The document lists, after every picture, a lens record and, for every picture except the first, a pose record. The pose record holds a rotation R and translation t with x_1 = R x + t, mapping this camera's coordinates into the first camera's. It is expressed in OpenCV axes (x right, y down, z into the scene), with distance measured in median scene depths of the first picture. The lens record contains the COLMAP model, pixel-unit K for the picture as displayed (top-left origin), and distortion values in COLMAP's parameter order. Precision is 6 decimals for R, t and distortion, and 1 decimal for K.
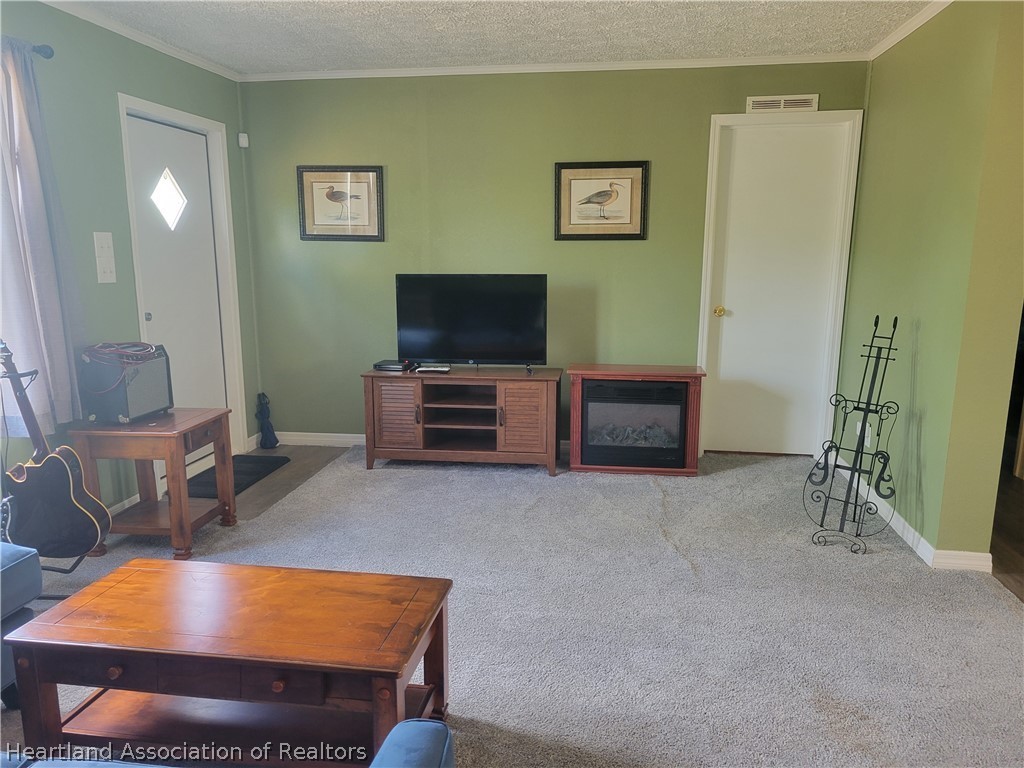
lens RADIAL K [[763.5, 0, 499.5], [0, 763.5, 405.1], [0, 0, 1]] dist [0.045555, -0.022369]
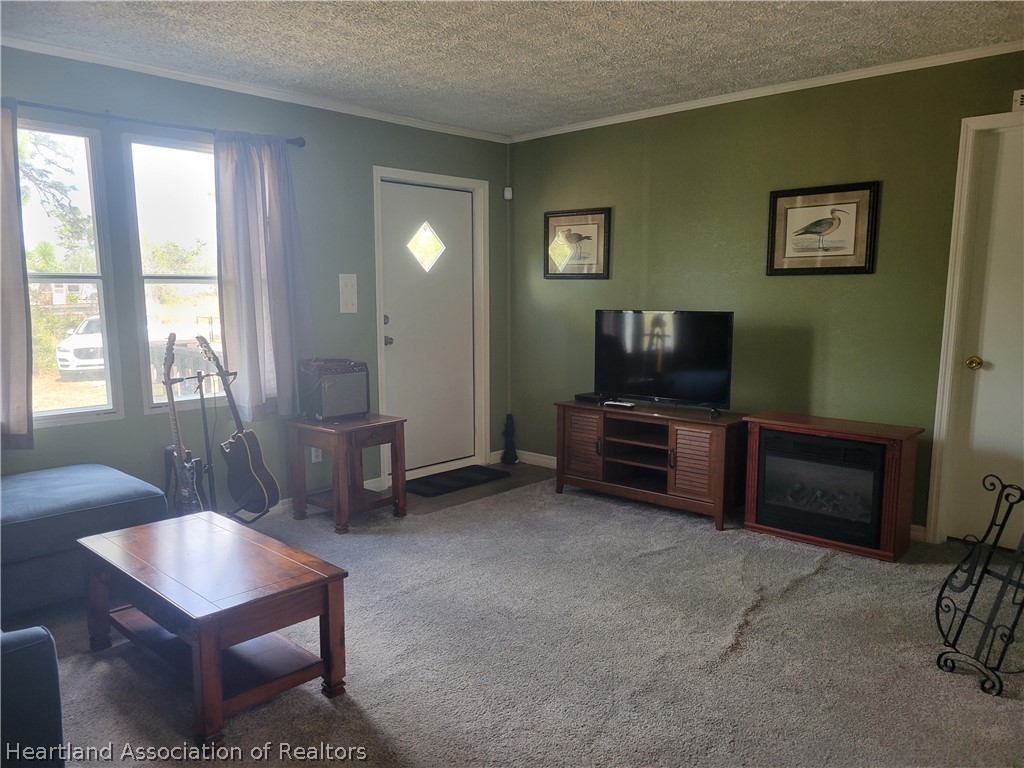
lens RADIAL K [[763.5, 0, 499.5], [0, 763.5, 405.1], [0, 0, 1]] dist [0.045555, -0.022369]
pose [[0.820137, 0.085014, -0.565816, 0.355358], [-0.113019, 0.993486, -0.014548, -0.012651], [0.560894, 0.075880, 0.824403, 0.080103]]
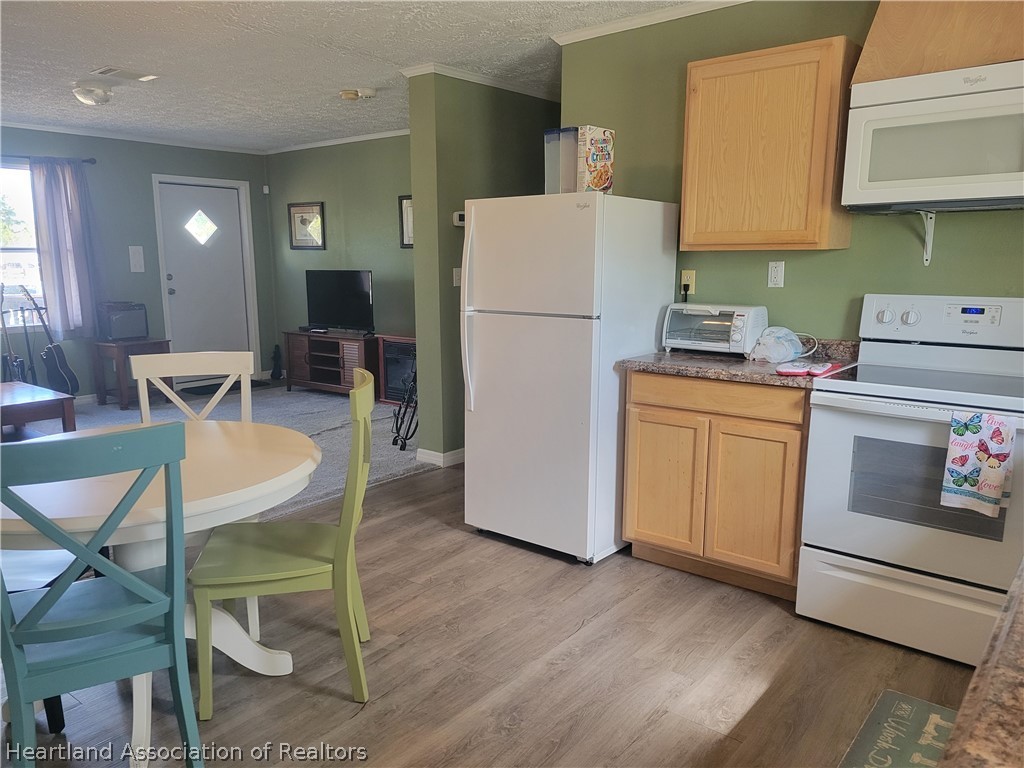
lens RADIAL K [[763.5, 0, 499.5], [0, 763.5, 405.1], [0, 0, 1]] dist [0.045555, -0.022369]
pose [[0.861756, 0.093621, -0.498610, 1.037495], [-0.097392, 0.995074, 0.018515, 0.040007], [0.497888, 0.032605, 0.866628, -0.177419]]
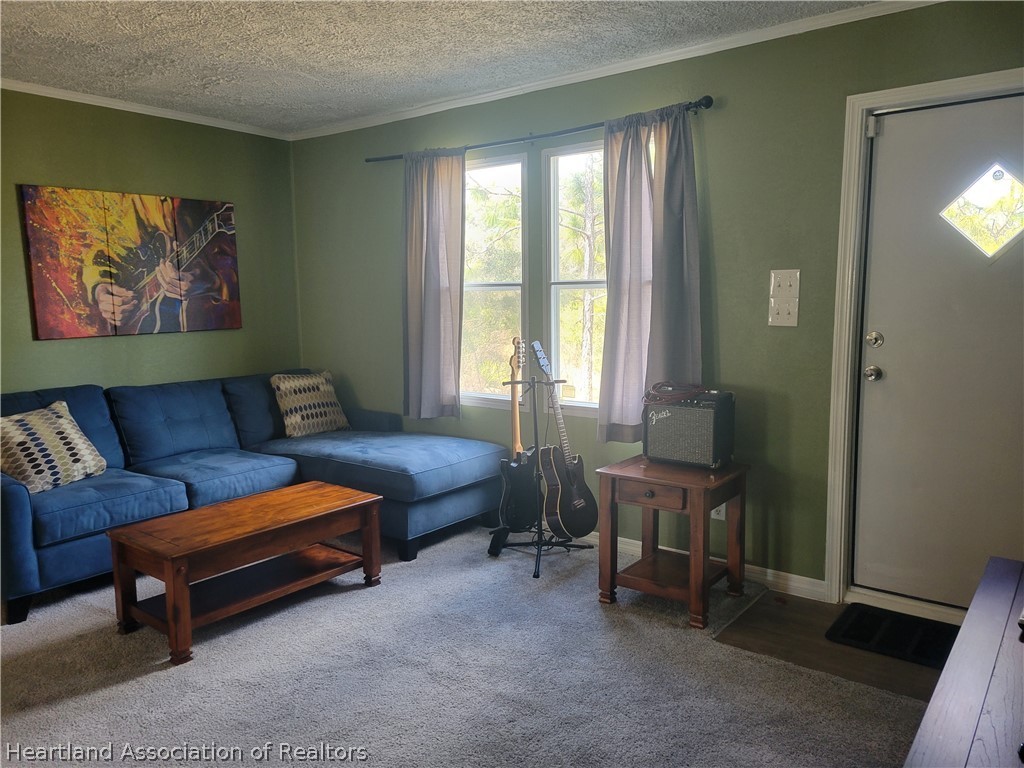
lens RADIAL K [[753.6, 0, 512.0], [0, 753.6, 384.0], [0, 0, 1]] dist [0.048976, -0.000011]
pose [[-0.476228, 0.109351, -0.872496, 0.338504], [-0.165534, 0.963348, 0.211090, -0.185043], [0.863600, 0.244955, -0.440672, 0.922317]]
